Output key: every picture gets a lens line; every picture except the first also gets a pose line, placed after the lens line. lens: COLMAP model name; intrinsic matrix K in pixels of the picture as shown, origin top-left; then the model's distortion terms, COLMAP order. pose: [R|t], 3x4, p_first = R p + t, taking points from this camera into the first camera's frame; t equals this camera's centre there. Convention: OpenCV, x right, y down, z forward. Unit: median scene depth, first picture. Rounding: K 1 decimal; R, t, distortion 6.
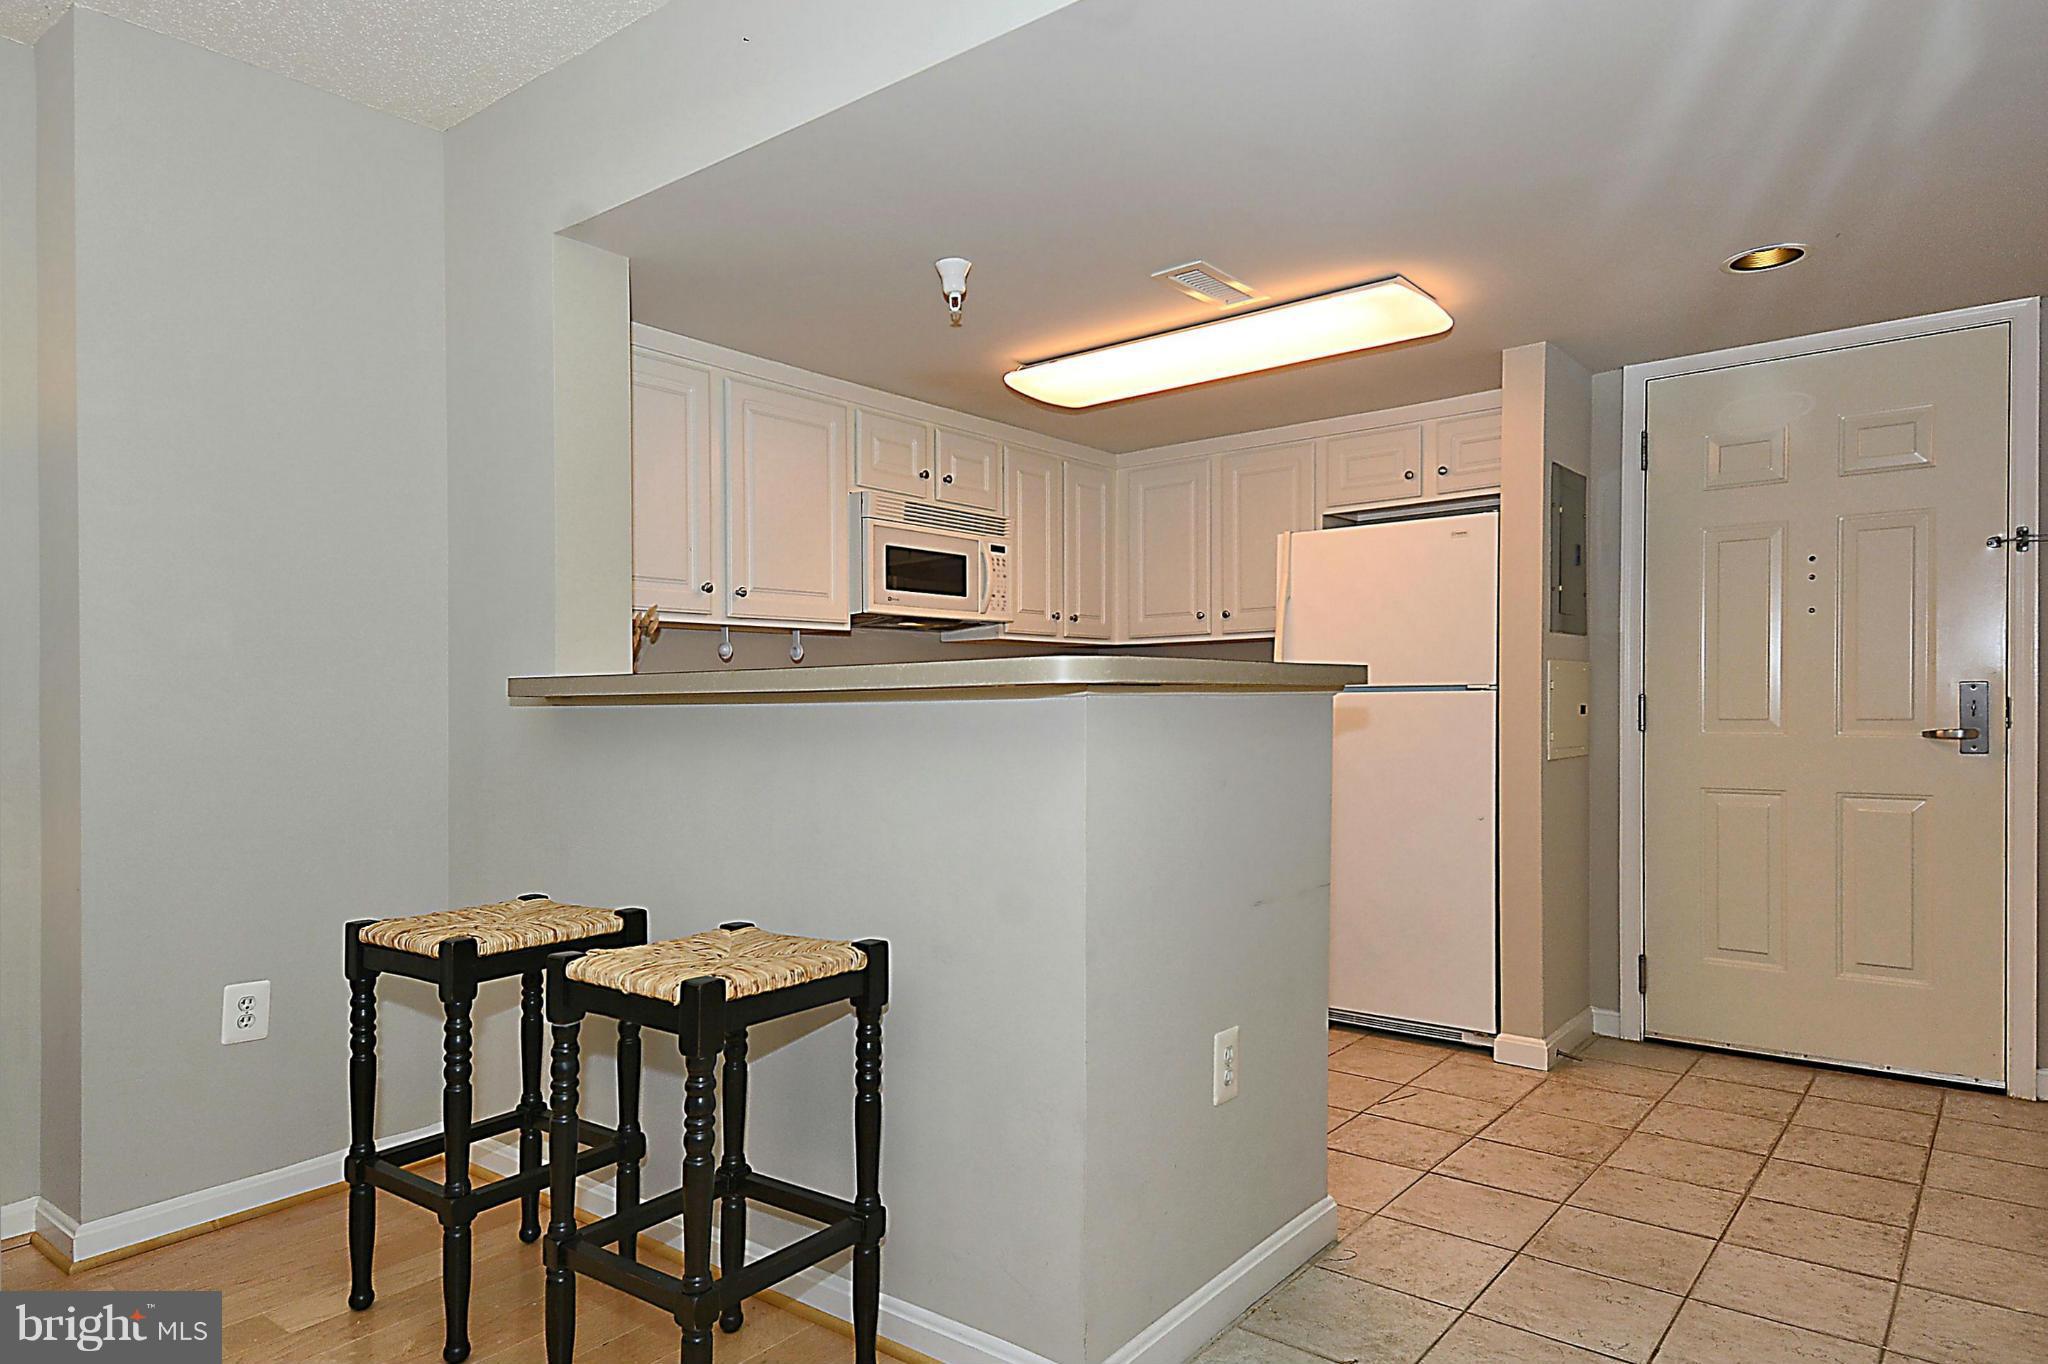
lens RADIAL K [[1256.0, 0, 1021.2], [0, 1256.0, 727.6], [0, 0, 1]] dist [0.071837, -0.019630]
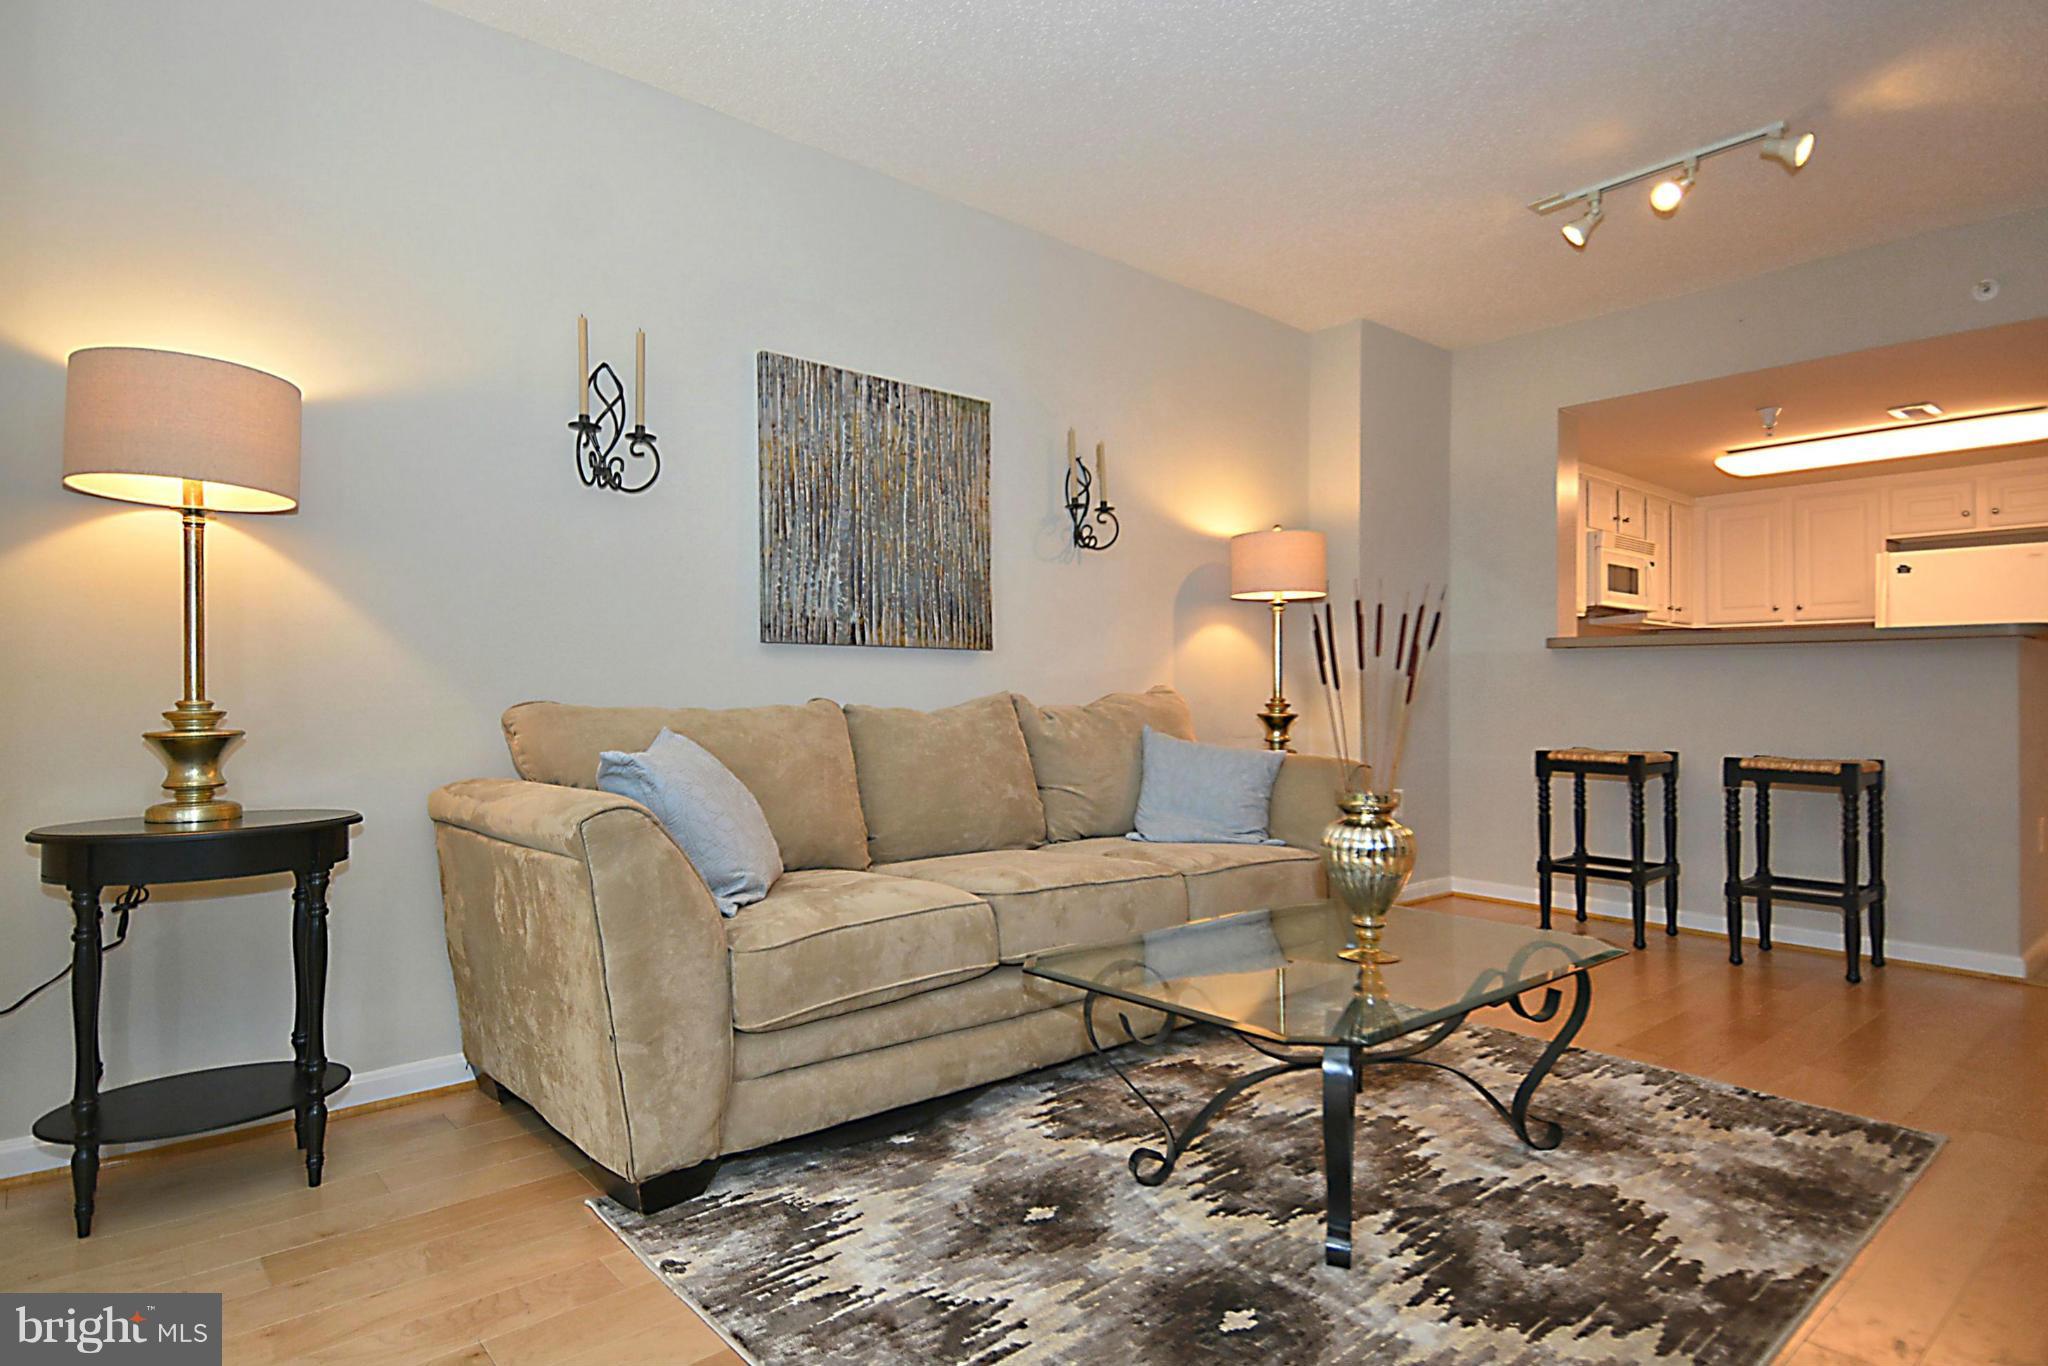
lens RADIAL K [[1122.0, 0, 1014.8], [0, 1122.0, 672.4], [0, 0, 1]] dist [0.047778, -0.024611]
pose [[0.984512, 0.011375, -0.174949, -0.620076], [-0.017445, 0.999297, -0.033197, 0.060685], [0.174448, 0.035735, 0.984018, -0.589893]]
